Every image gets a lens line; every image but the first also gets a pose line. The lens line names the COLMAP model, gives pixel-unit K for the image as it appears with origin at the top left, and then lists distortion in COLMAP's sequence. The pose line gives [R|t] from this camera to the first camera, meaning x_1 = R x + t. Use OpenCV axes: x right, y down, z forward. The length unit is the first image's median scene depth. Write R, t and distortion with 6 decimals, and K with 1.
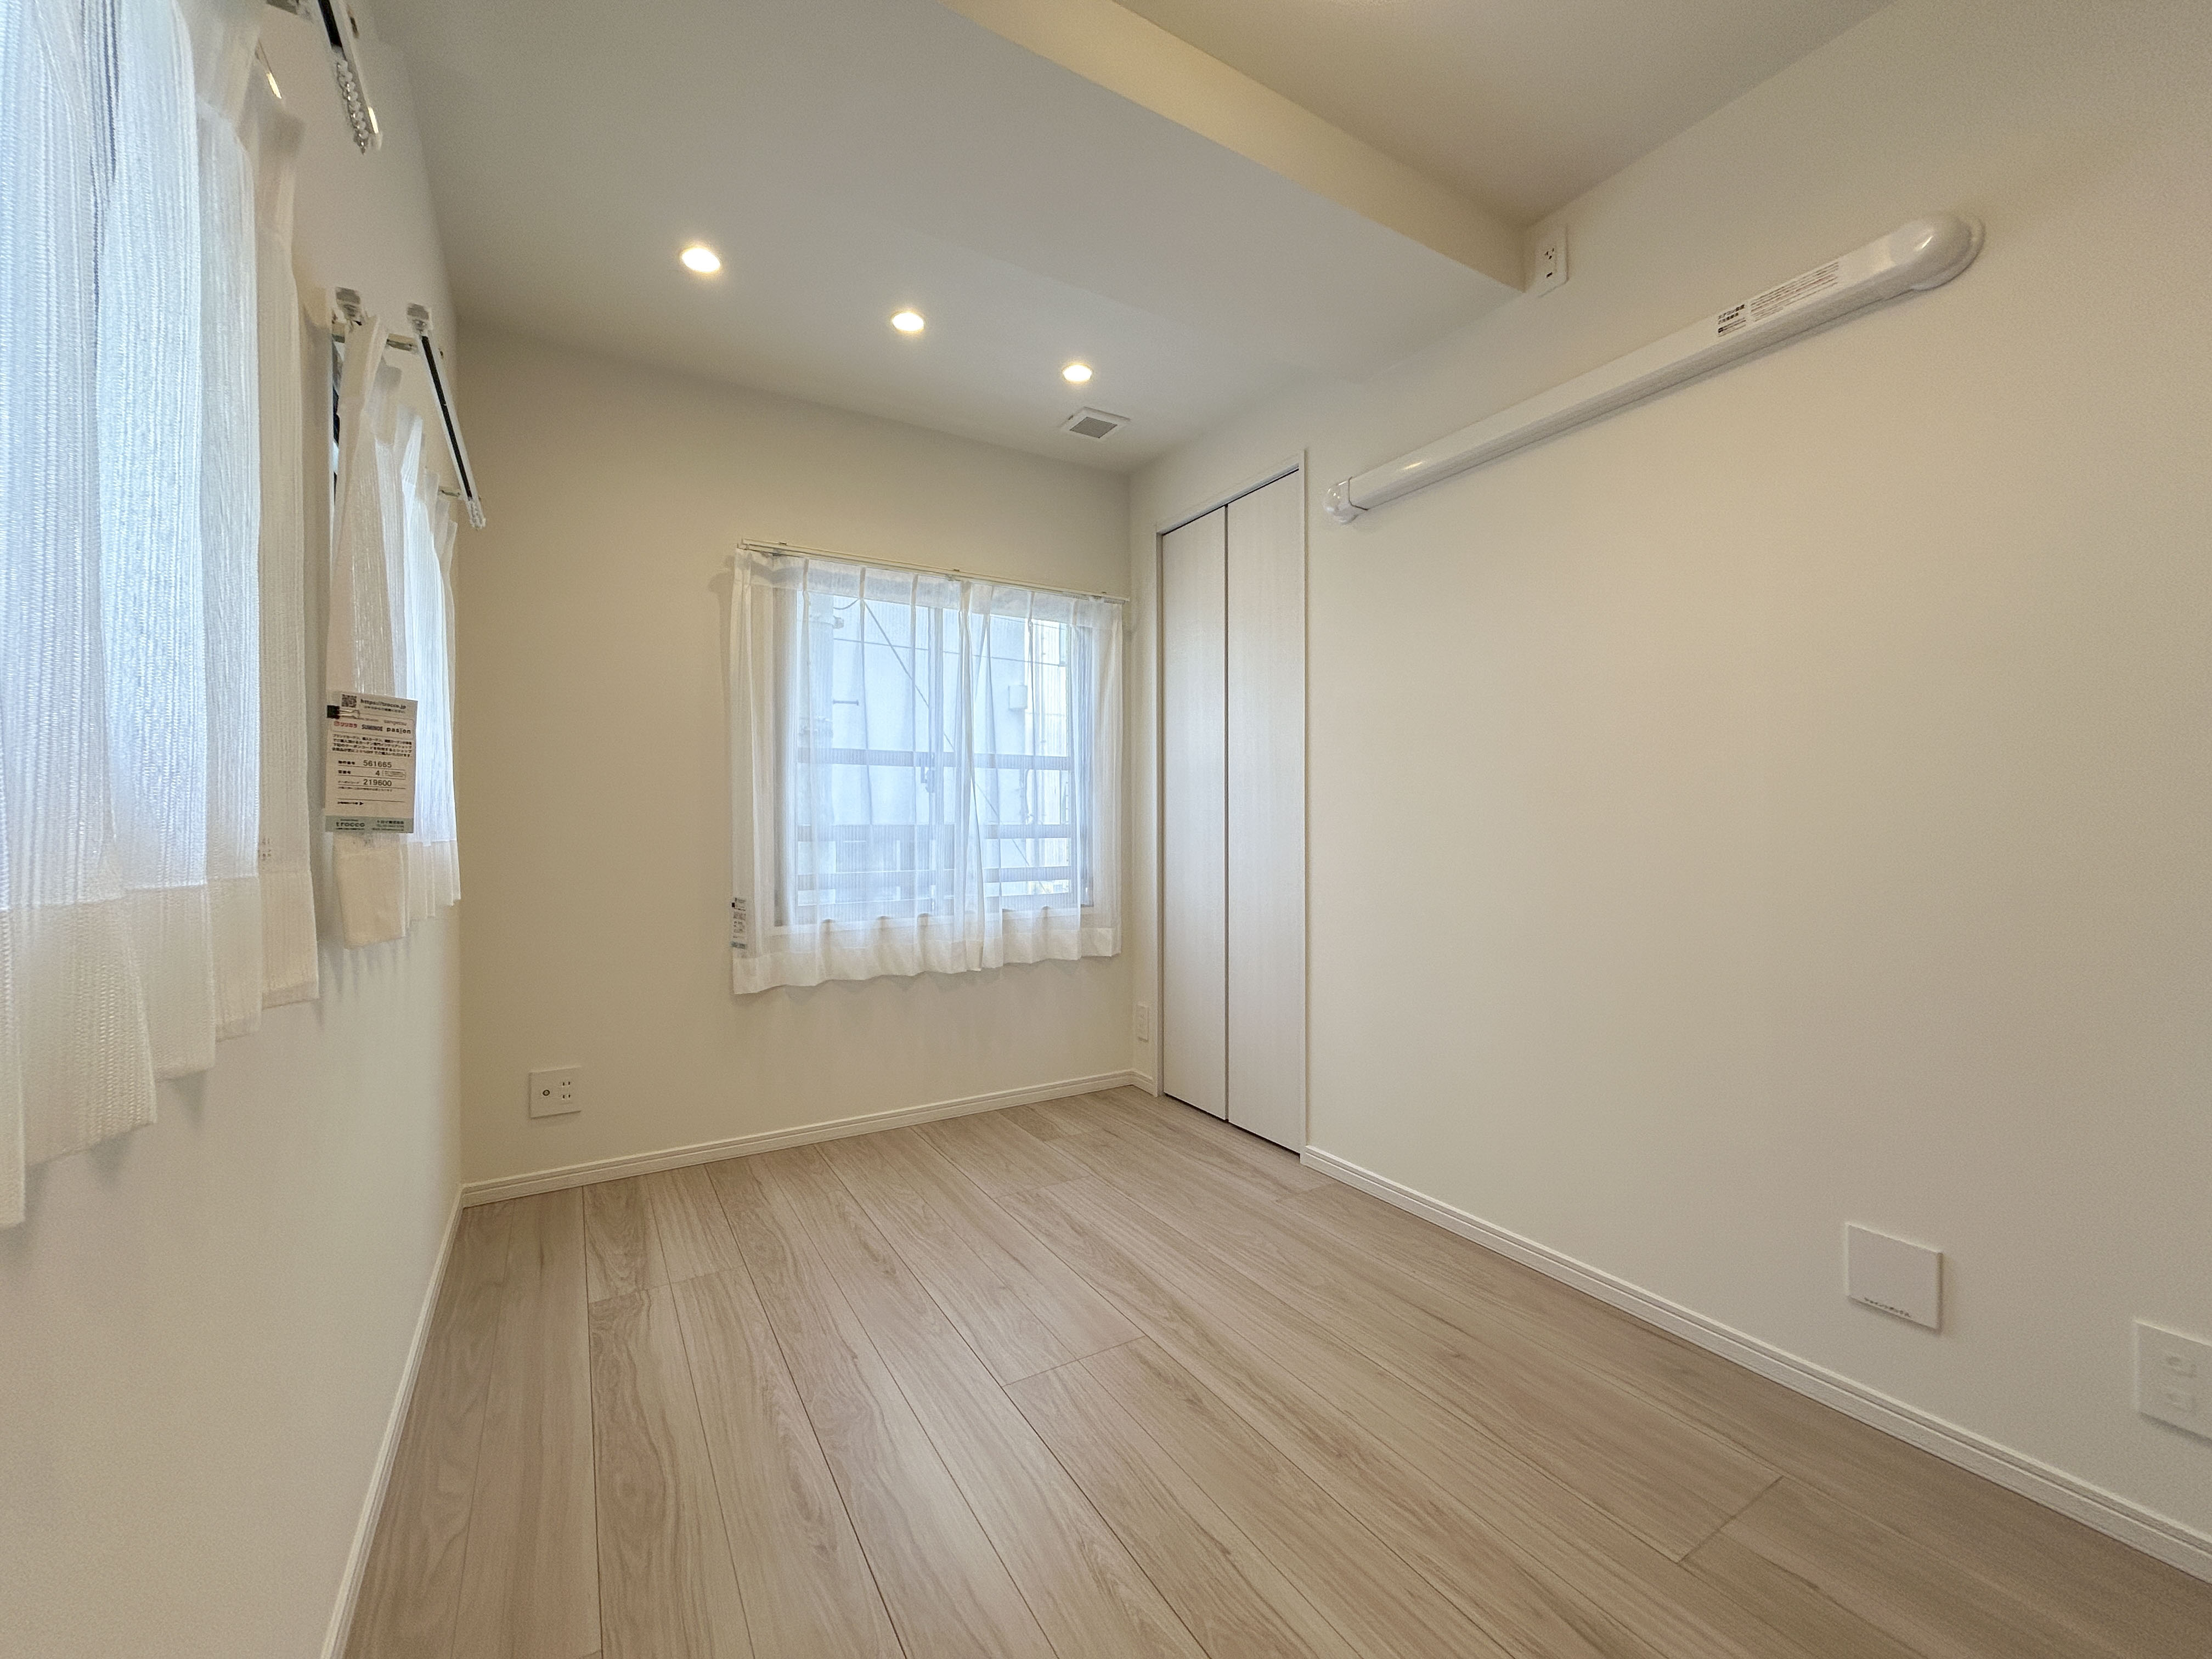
lens RADIAL K [[887.9, 0, 1101.1], [0, 887.9, 829.4], [0, 0, 1]] dist [-0.002224, 0.000927]
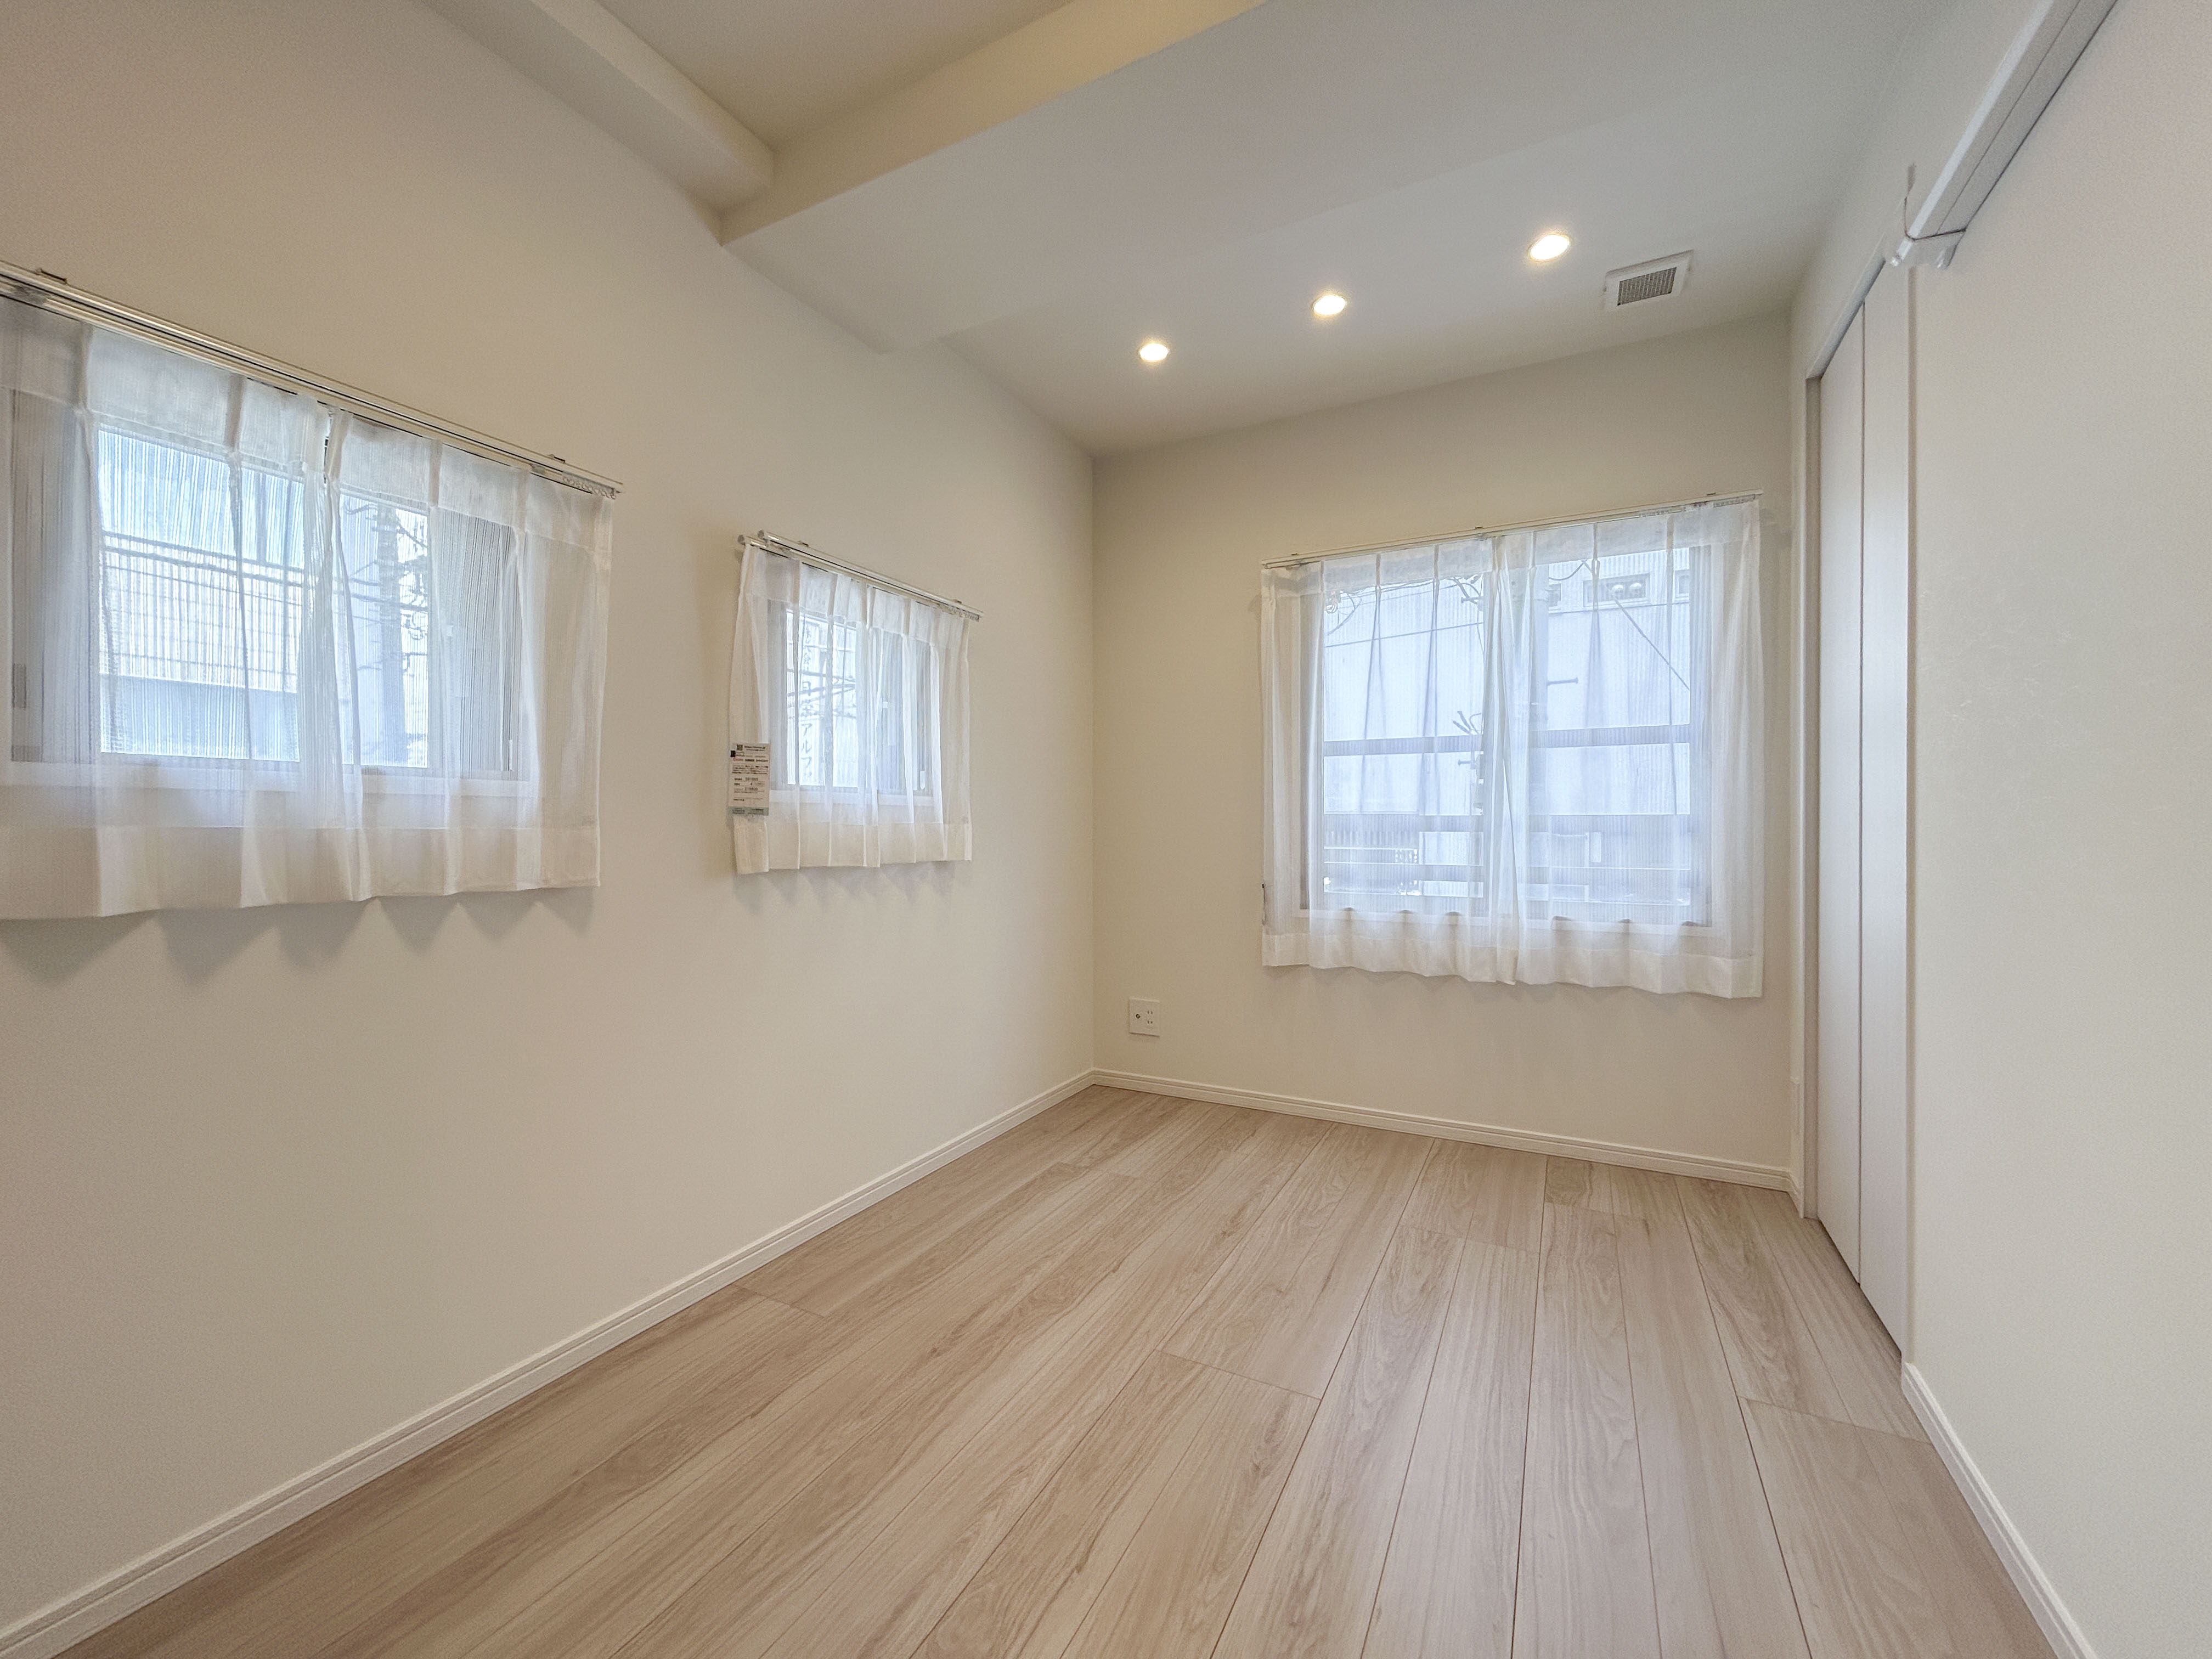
lens RADIAL K [[887.9, 0, 1105.8], [0, 887.9, 826.9], [0, 0, 1]] dist [-0.002224, 0.000927]
pose [[0.519821, 0.007826, -0.854239, 0.450261], [-0.006282, 0.999966, 0.005338, 0.005166], [0.854252, 0.002592, 0.519853, 0.245779]]
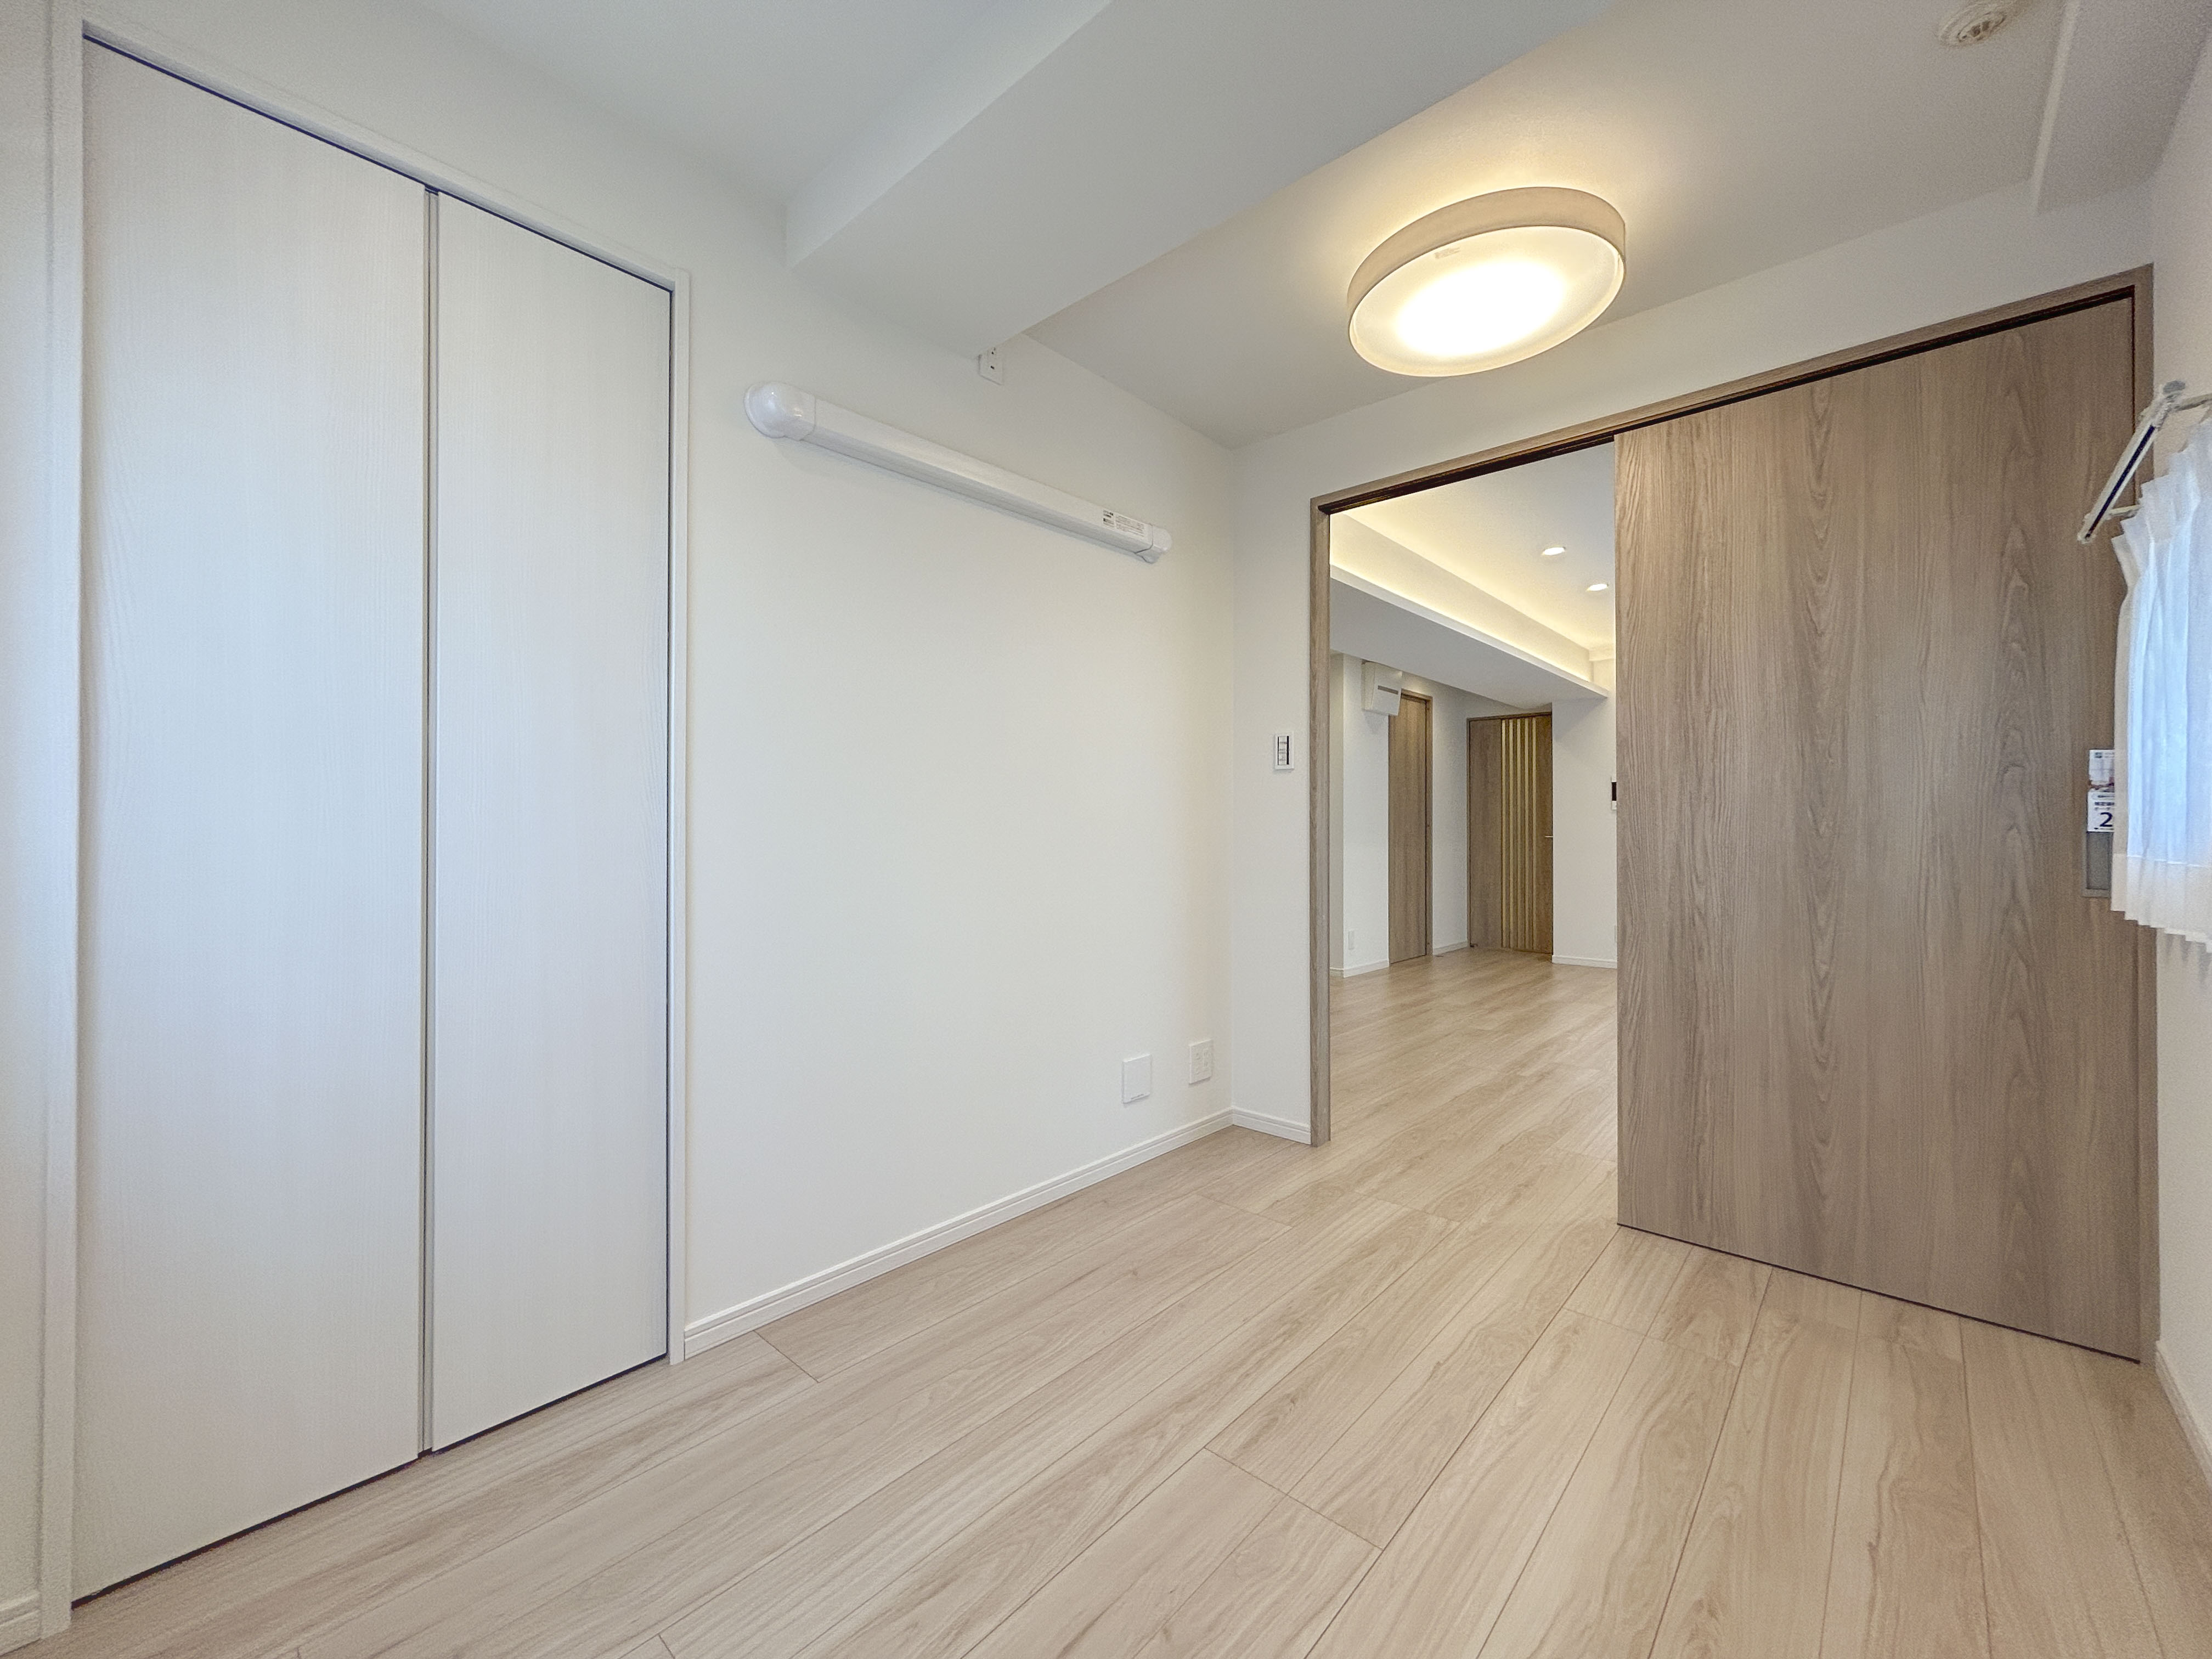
lens RADIAL K [[887.9, 0, 1106.5], [0, 887.9, 829.5], [0, 0, 1]] dist [-0.002224, 0.000927]
pose [[-0.288213, 0.004633, 0.957555, -0.484849], [0.007260, 0.999970, -0.002654, -0.008982], [-0.957539, 0.006187, -0.288238, 0.882729]]
